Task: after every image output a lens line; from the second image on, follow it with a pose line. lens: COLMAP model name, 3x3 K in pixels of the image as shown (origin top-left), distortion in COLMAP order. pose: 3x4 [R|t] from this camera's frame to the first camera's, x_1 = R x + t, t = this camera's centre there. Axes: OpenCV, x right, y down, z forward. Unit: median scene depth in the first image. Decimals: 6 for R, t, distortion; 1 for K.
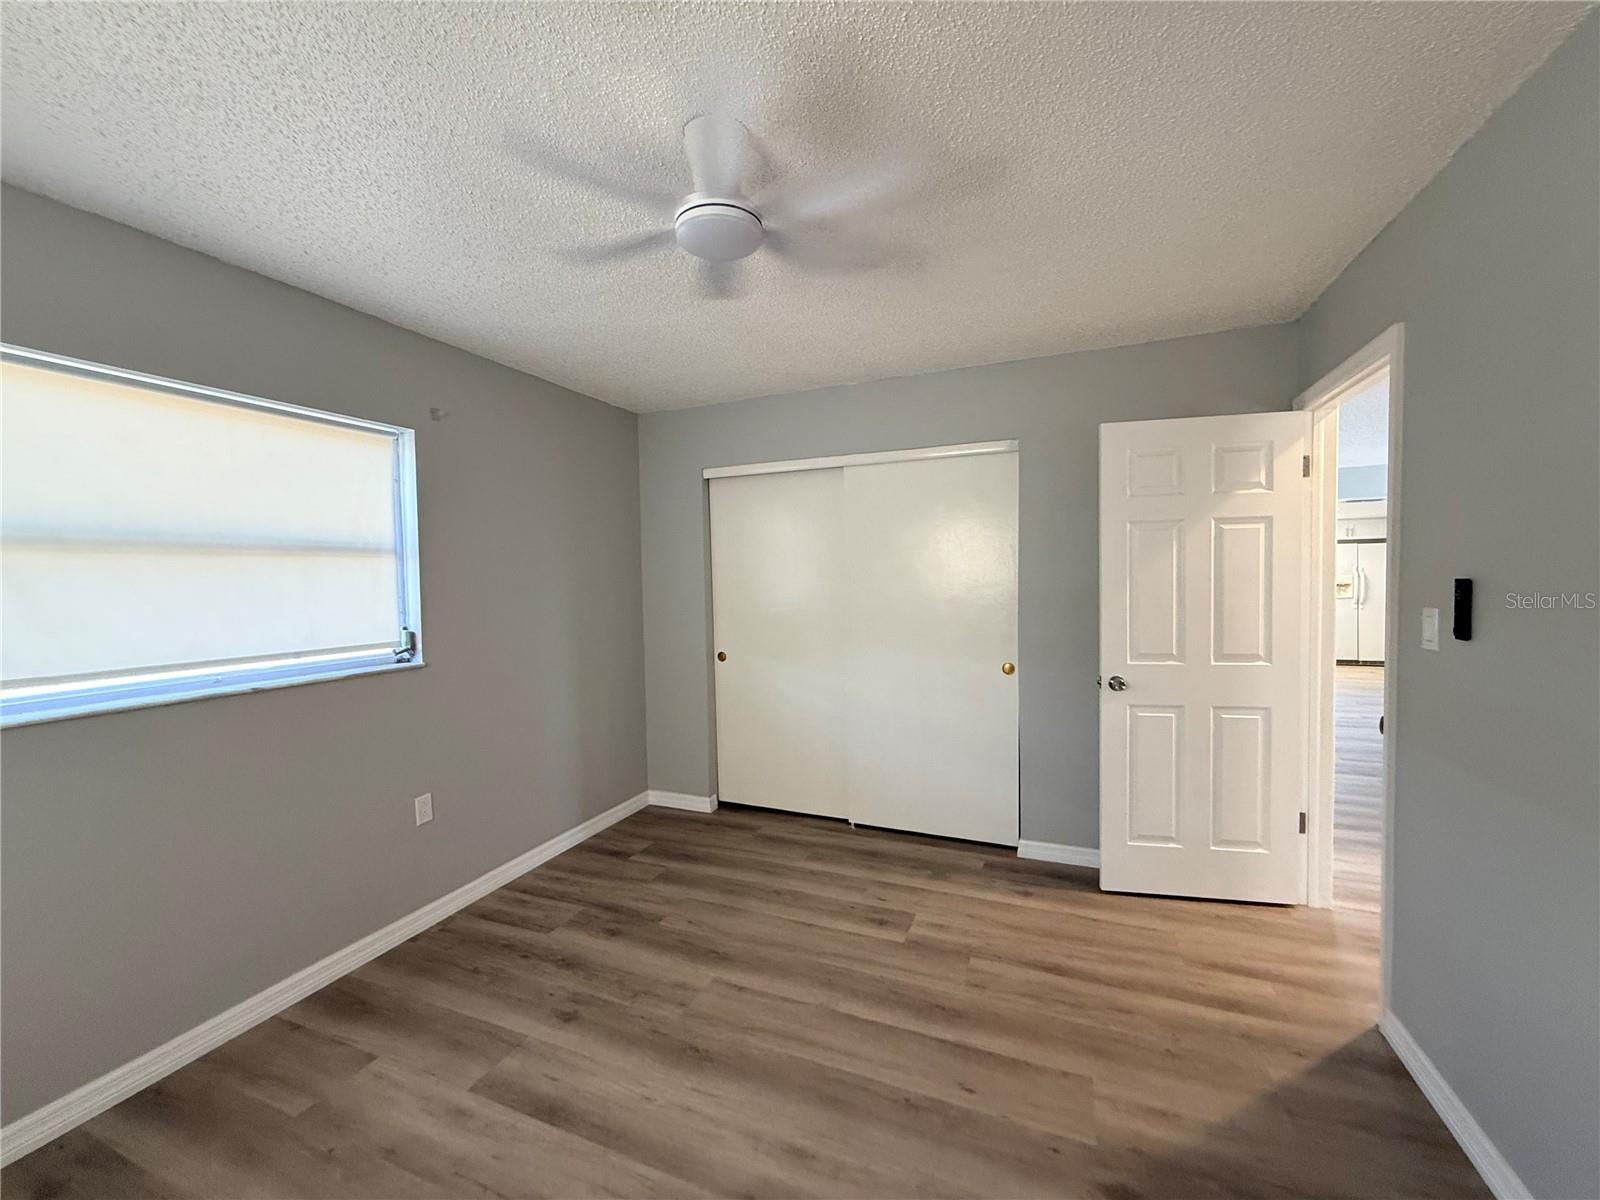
lens RADIAL K [[639.6, 0, 796.1], [0, 639.6, 599.7], [0, 0, 1]] dist [0.000362, -0.001432]
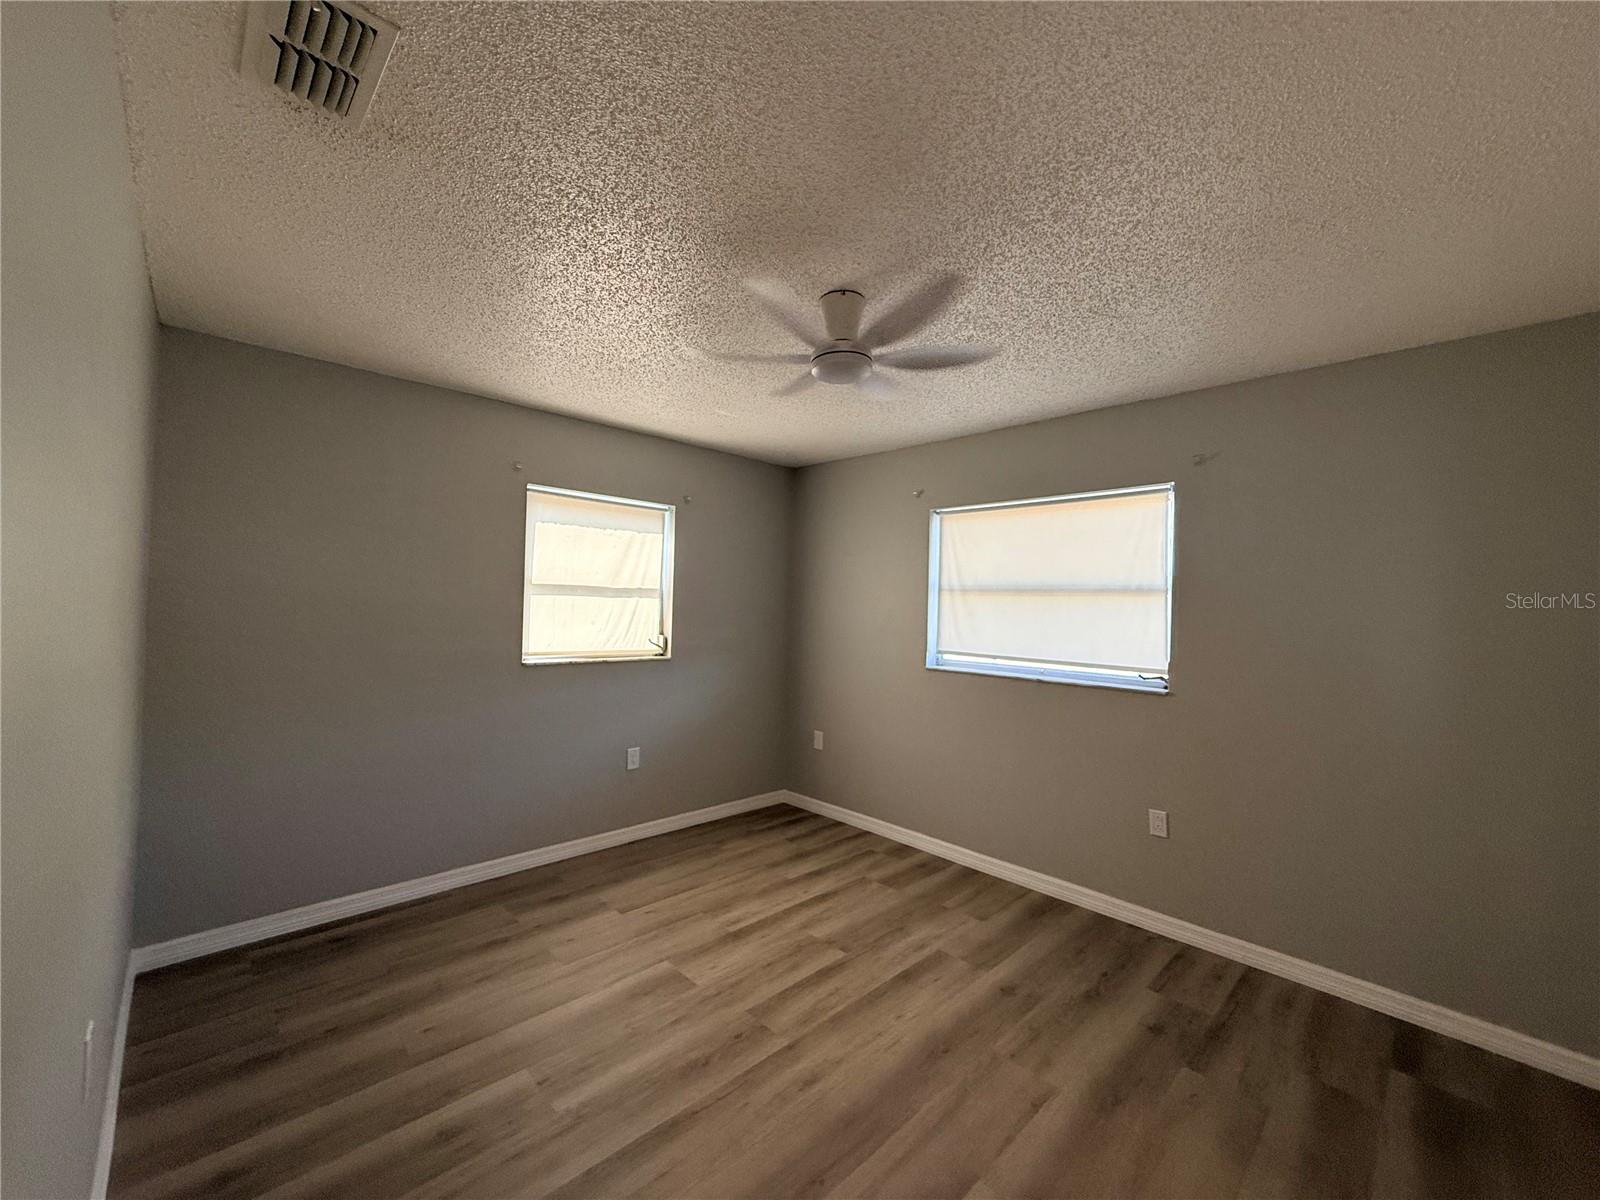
lens RADIAL K [[639.6, 0, 802.8], [0, 639.6, 603.0], [0, 0, 1]] dist [0.000362, -0.001432]
pose [[-0.401310, 0.004552, -0.915931, 0.842169], [-0.054873, 0.998072, 0.029002, -0.065224], [0.914297, 0.061899, -0.400286, 1.059848]]
